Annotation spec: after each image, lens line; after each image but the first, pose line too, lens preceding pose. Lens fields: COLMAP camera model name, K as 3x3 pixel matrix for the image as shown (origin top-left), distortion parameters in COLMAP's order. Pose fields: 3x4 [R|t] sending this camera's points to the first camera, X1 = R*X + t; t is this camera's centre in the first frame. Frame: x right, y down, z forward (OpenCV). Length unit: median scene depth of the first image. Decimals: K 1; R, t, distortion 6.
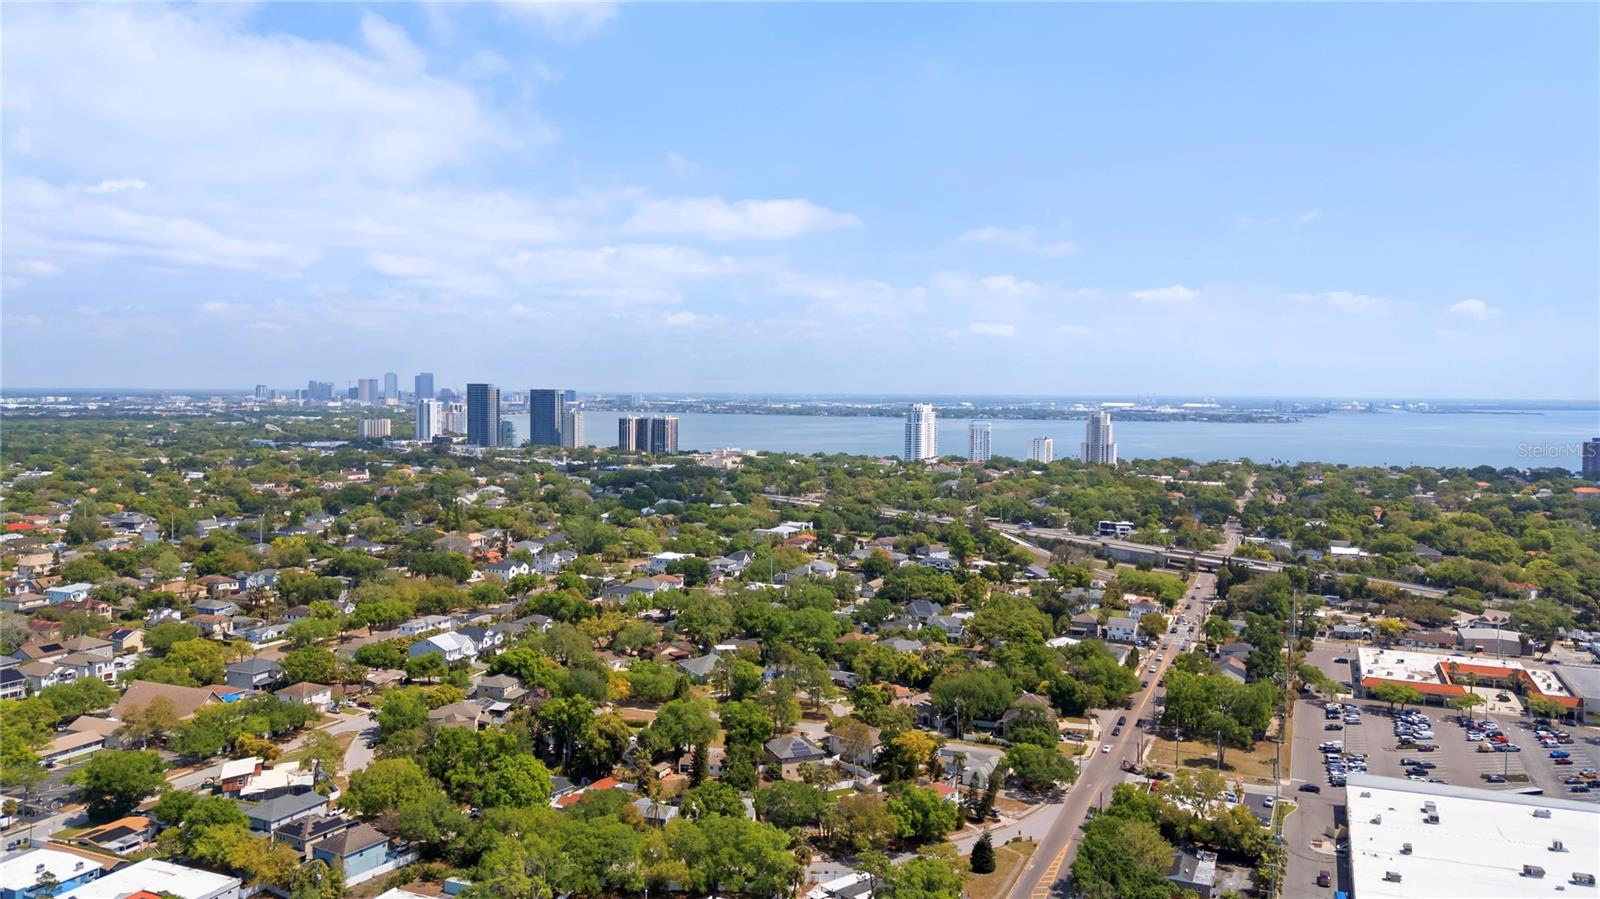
lens RADIAL K [[1162.5, 0, 800.0], [0, 1162.5, 449.5], [0, 0, 1]] dist [0.102787, -0.114881]
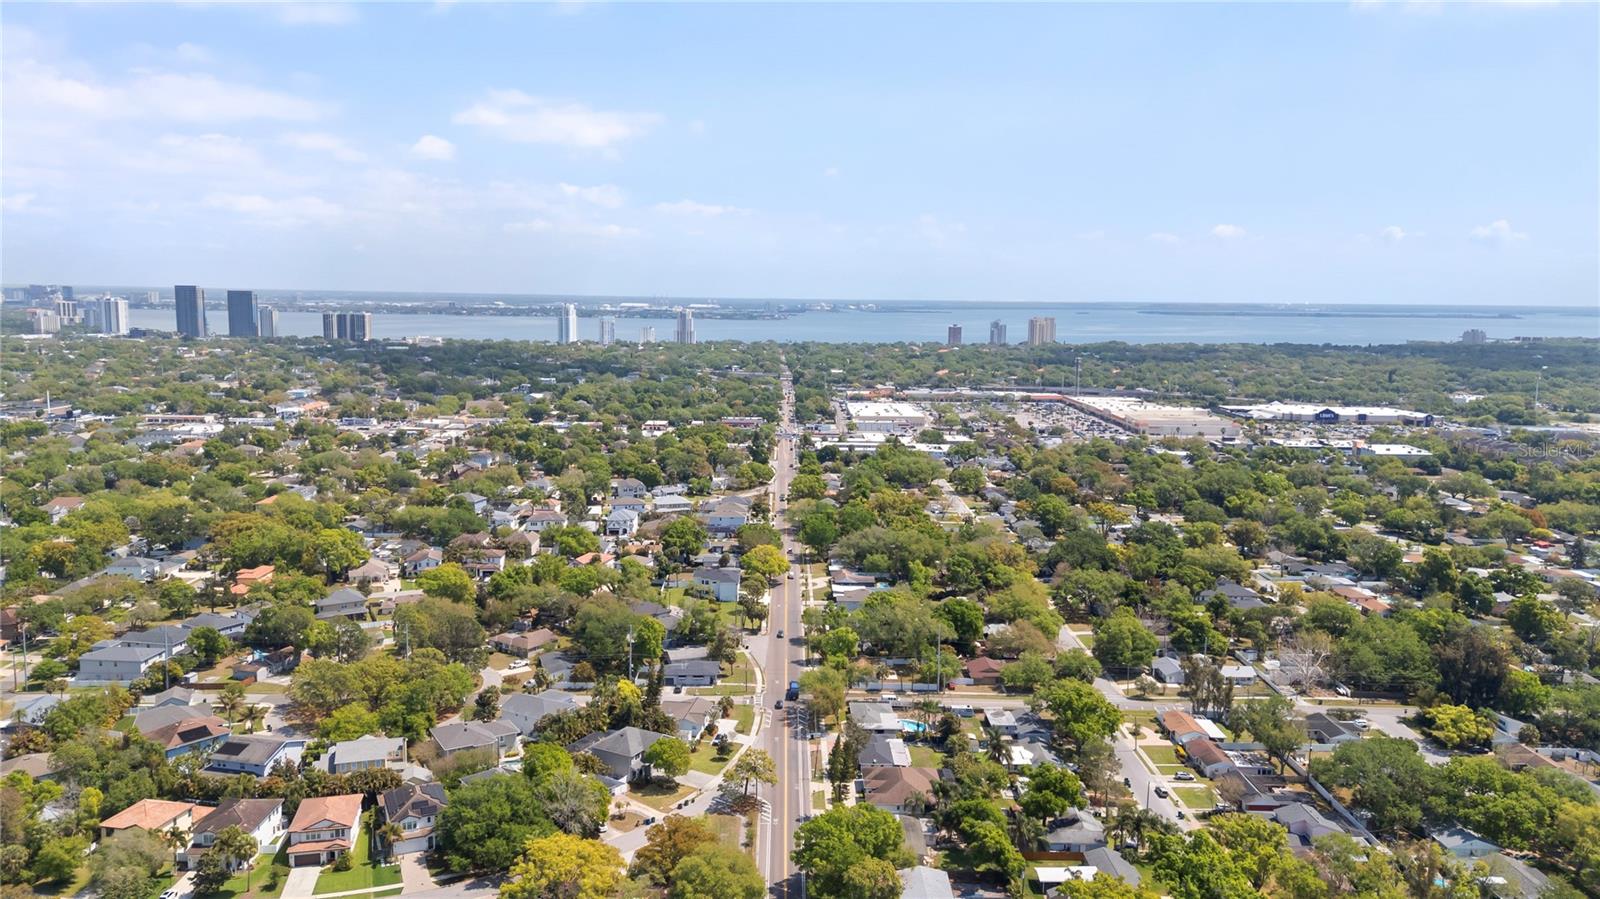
lens RADIAL K [[1216.6, 0, 800.0], [0, 1216.6, 449.5], [0, 0, 1]] dist [0.032380, -0.005147]
pose [[0.911508, -0.044770, 0.408838, -0.226415], [0.011529, 0.996448, 0.083414, 0.015752], [-0.411120, -0.071319, 0.908787, -0.442805]]
